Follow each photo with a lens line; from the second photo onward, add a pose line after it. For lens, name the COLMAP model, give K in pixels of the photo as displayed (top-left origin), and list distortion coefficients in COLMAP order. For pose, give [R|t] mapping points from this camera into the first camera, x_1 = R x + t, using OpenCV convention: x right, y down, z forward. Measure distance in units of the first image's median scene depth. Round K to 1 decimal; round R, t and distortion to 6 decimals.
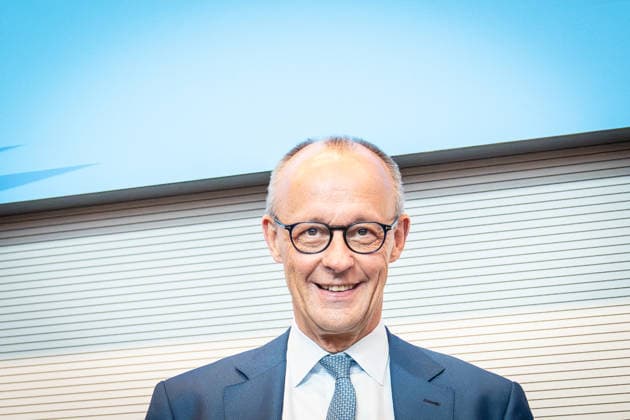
lens RADIAL K [[2938.9, 0, 315.0], [0, 2938.9, 210.0], [0, 0, 1]] dist [-0.085469, 0.266639]
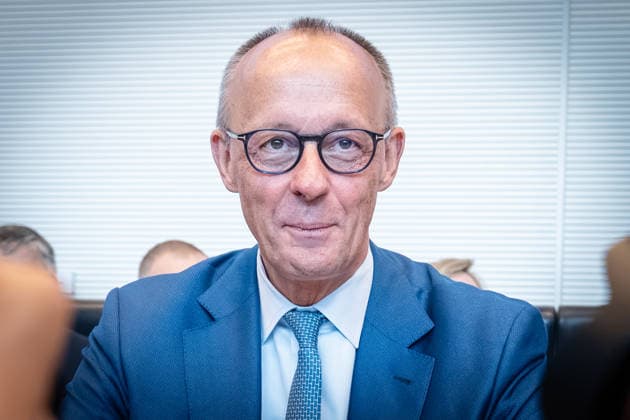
lens RADIAL K [[2938.9, 0, 315.0], [0, 2938.9, 210.0], [0, 0, 1]] dist [-0.085469, 0.266639]
pose [[0.999932, -0.004669, 0.010698, 0.000941], [0.004566, 0.999943, 0.009633, 0.016692], [-0.010743, -0.009583, 0.999896, 0.258385]]
